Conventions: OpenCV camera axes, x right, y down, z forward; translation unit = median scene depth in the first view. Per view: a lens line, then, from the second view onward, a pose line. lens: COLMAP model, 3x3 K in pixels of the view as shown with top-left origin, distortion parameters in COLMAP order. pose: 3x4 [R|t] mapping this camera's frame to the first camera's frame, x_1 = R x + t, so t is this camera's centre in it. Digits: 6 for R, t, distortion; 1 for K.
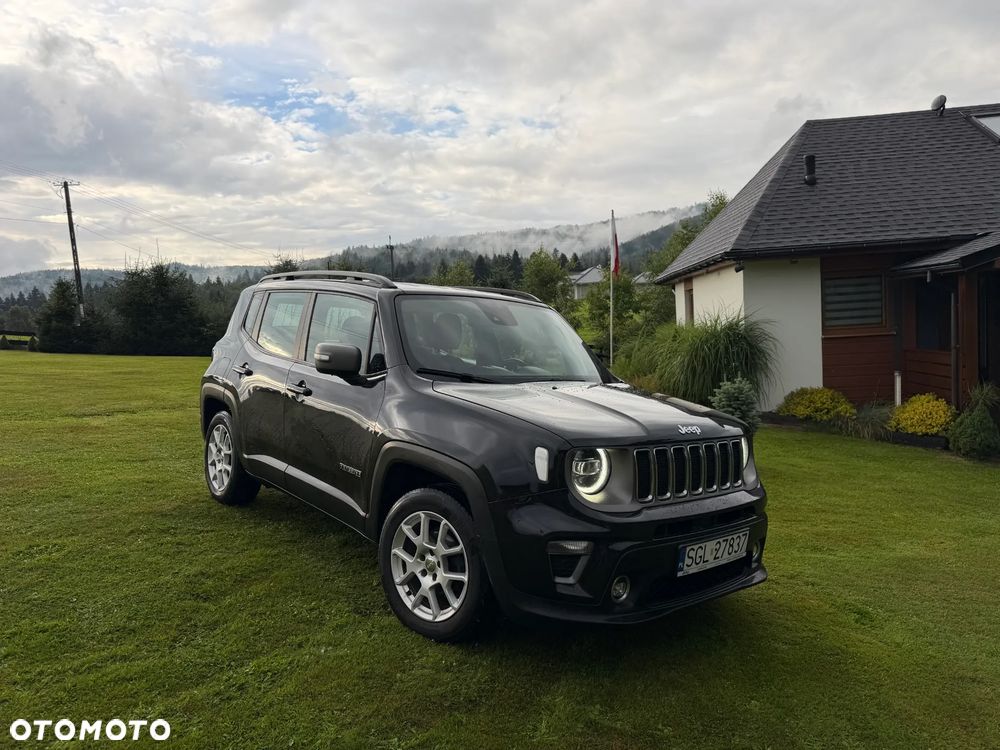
lens RADIAL K [[717.8, 0, 481.4], [0, 717.8, 378.9], [0, 0, 1]] dist [0.046365, -0.053625]
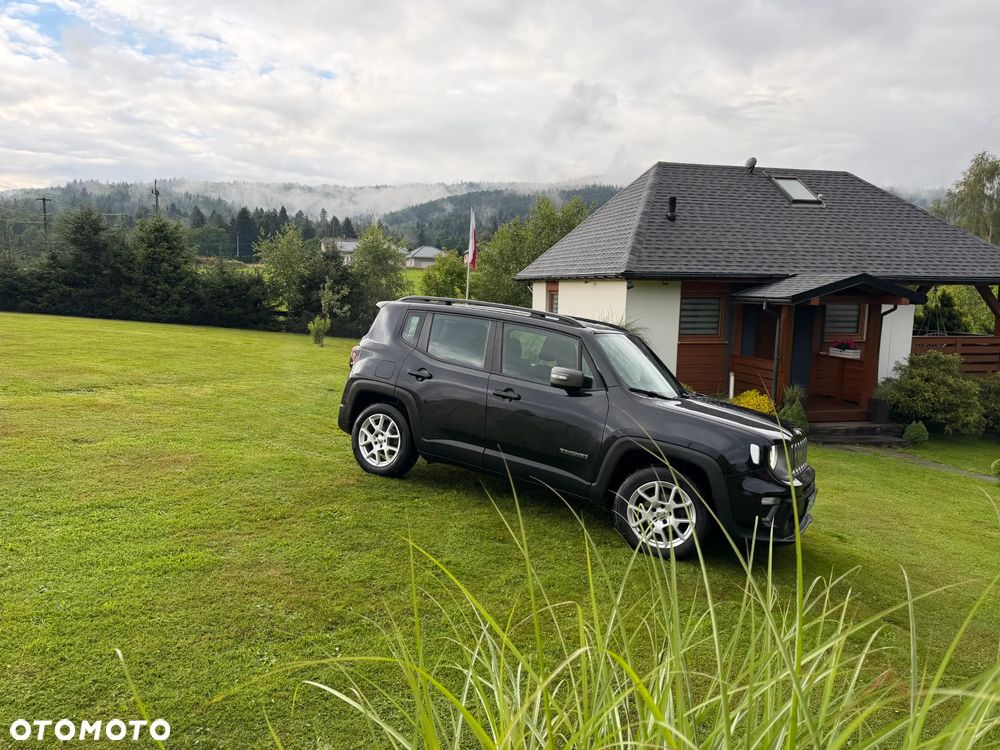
lens RADIAL K [[717.8, 0, 500.0], [0, 717.8, 409.0], [0, 0, 1]] dist [0.046365, -0.053625]
pose [[0.939031, 0.016368, 0.343444, -0.336084], [-0.046121, 0.995835, 0.078644, -0.032793], [-0.340726, -0.089689, 0.935875, -0.138539]]
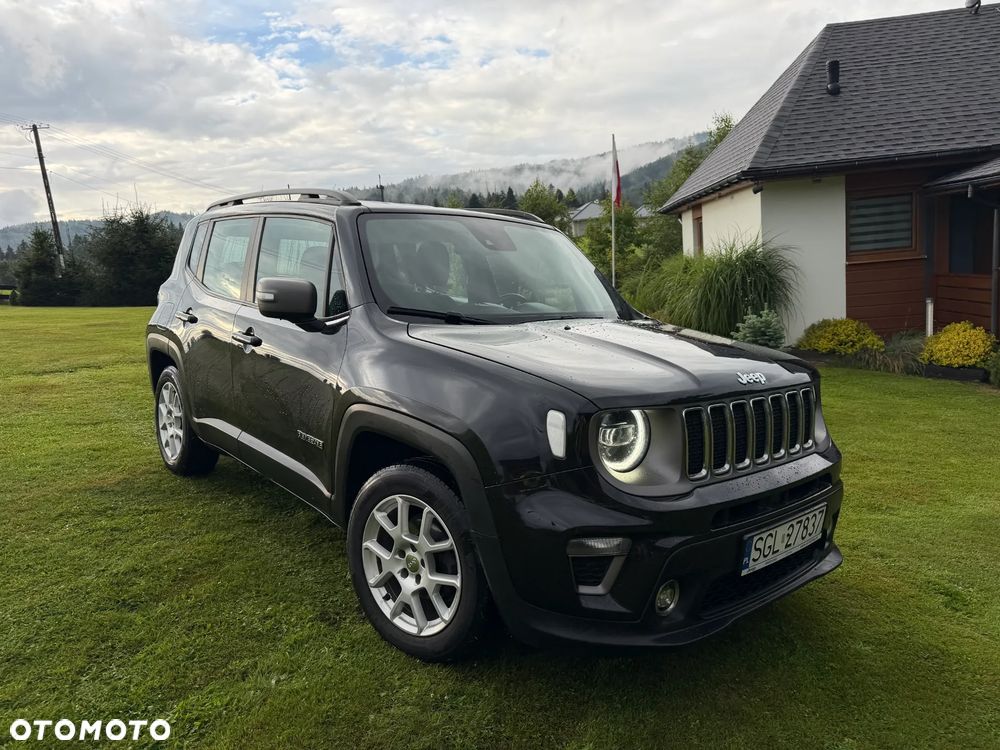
lens RADIAL K [[717.8, 0, 480.4], [0, 717.8, 382.0], [0, 0, 1]] dist [0.046365, -0.053625]
pose [[0.999577, -0.028979, -0.002270, 0.003013], [0.029068, 0.995954, 0.085038, 0.000870], [-0.000204, -0.085068, 0.996375, 0.084794]]
